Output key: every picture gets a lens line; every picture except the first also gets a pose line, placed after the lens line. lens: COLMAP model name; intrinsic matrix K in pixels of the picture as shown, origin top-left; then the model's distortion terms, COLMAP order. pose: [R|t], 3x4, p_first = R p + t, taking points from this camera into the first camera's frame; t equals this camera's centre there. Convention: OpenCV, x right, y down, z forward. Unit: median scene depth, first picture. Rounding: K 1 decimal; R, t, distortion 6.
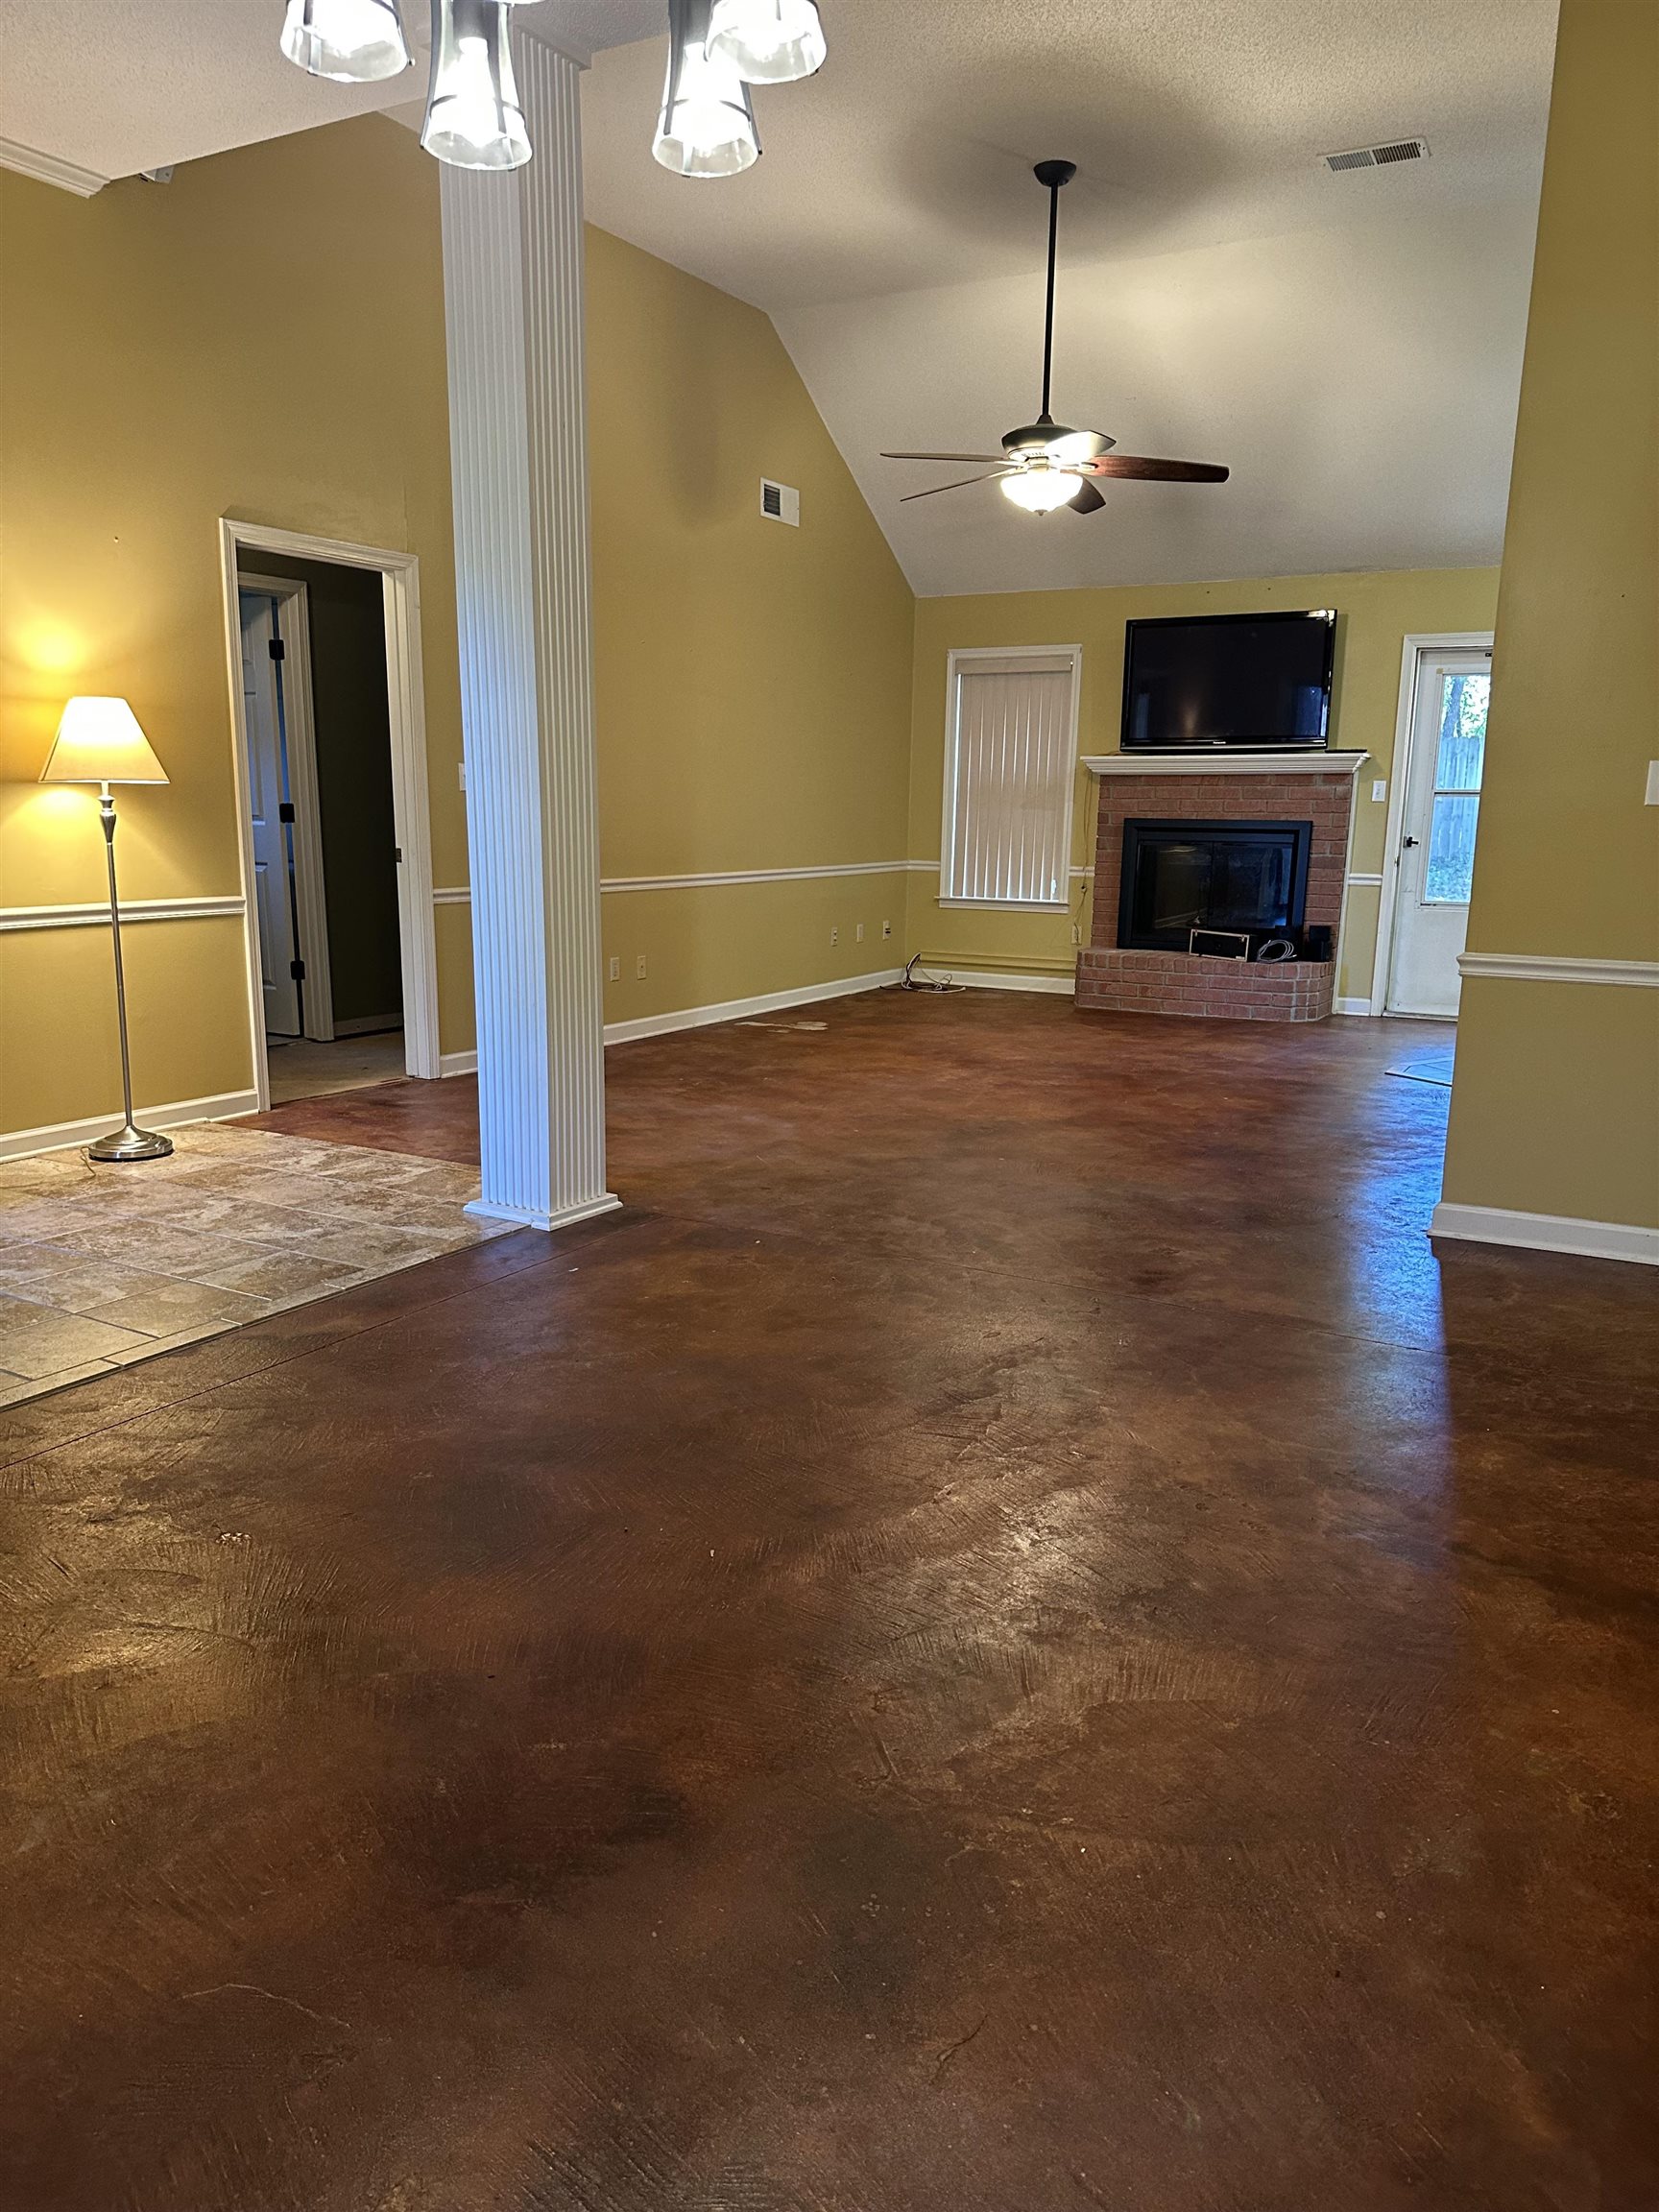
lens RADIAL K [[1586.1, 0, 829.5], [0, 1586.1, 1106.0], [0, 0, 1]] dist [0.003704, -0.000563]
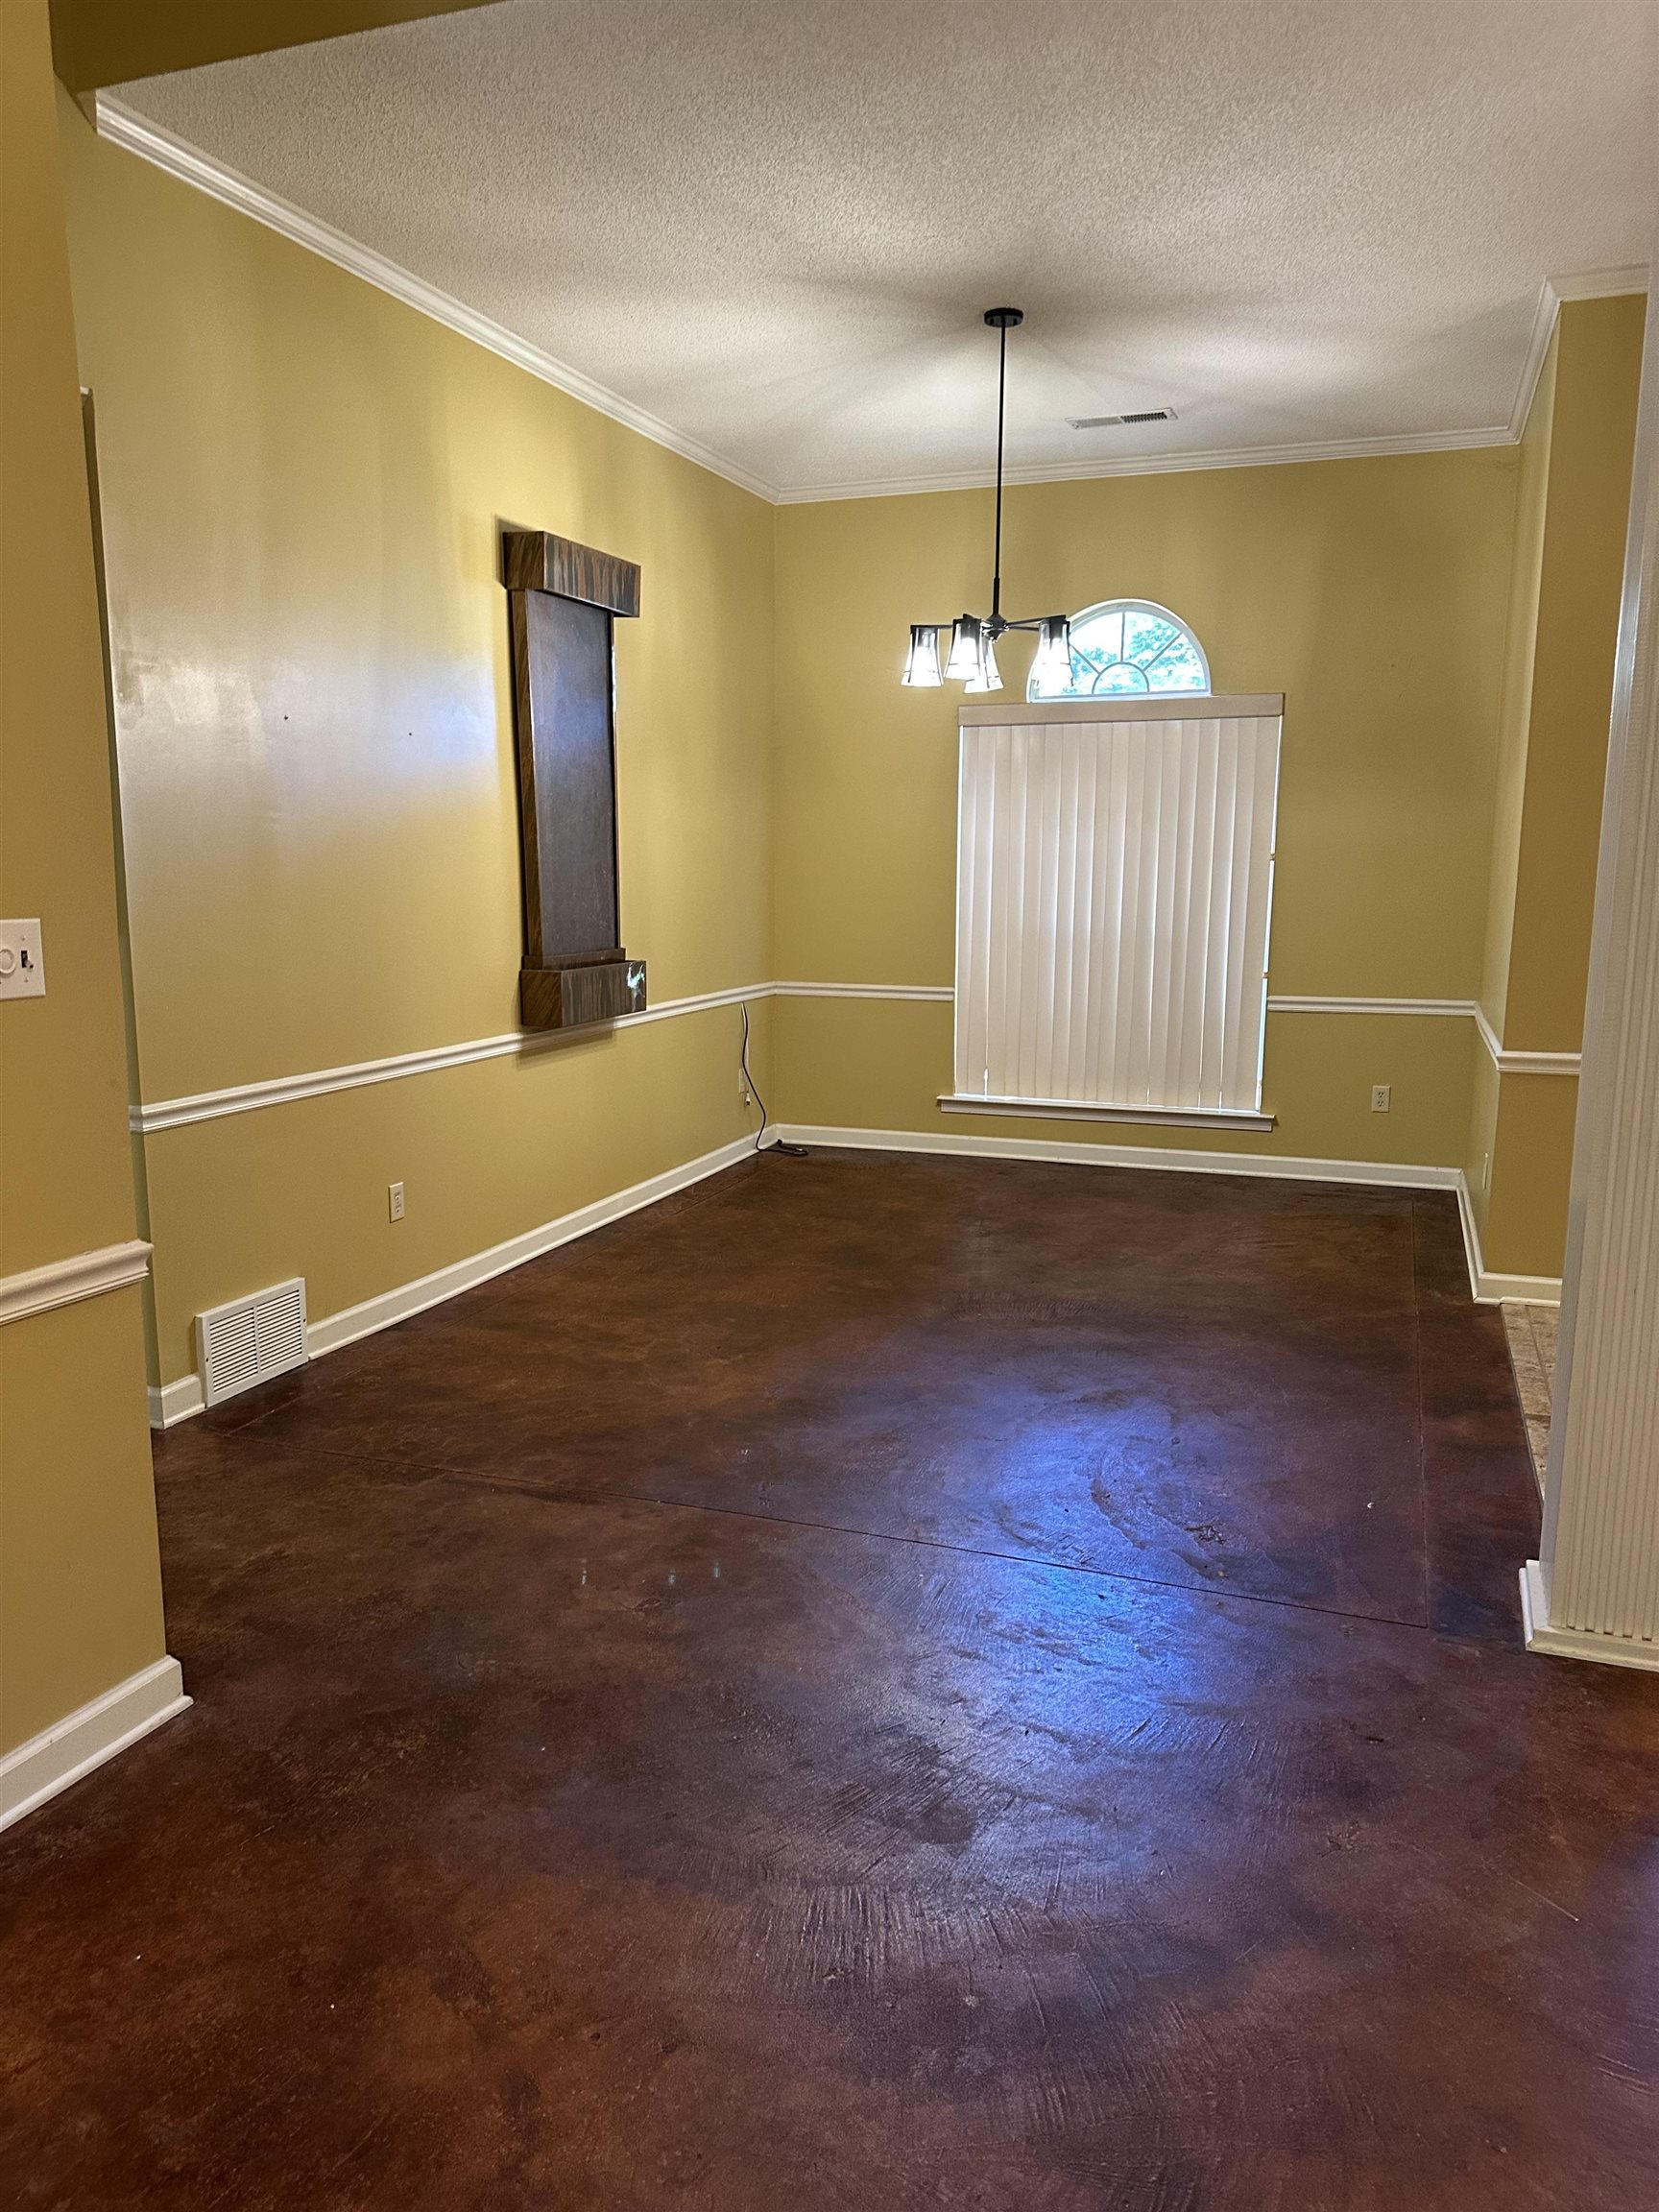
lens RADIAL K [[1586.1, 0, 829.5], [0, 1586.1, 1106.0], [0, 0, 1]] dist [0.003704, -0.000563]
pose [[-0.986607, 0.017456, -0.162176, 0.249106], [-0.039054, 0.940057, 0.338773, -0.358969], [0.158368, 0.340570, -0.926786, 1.606683]]
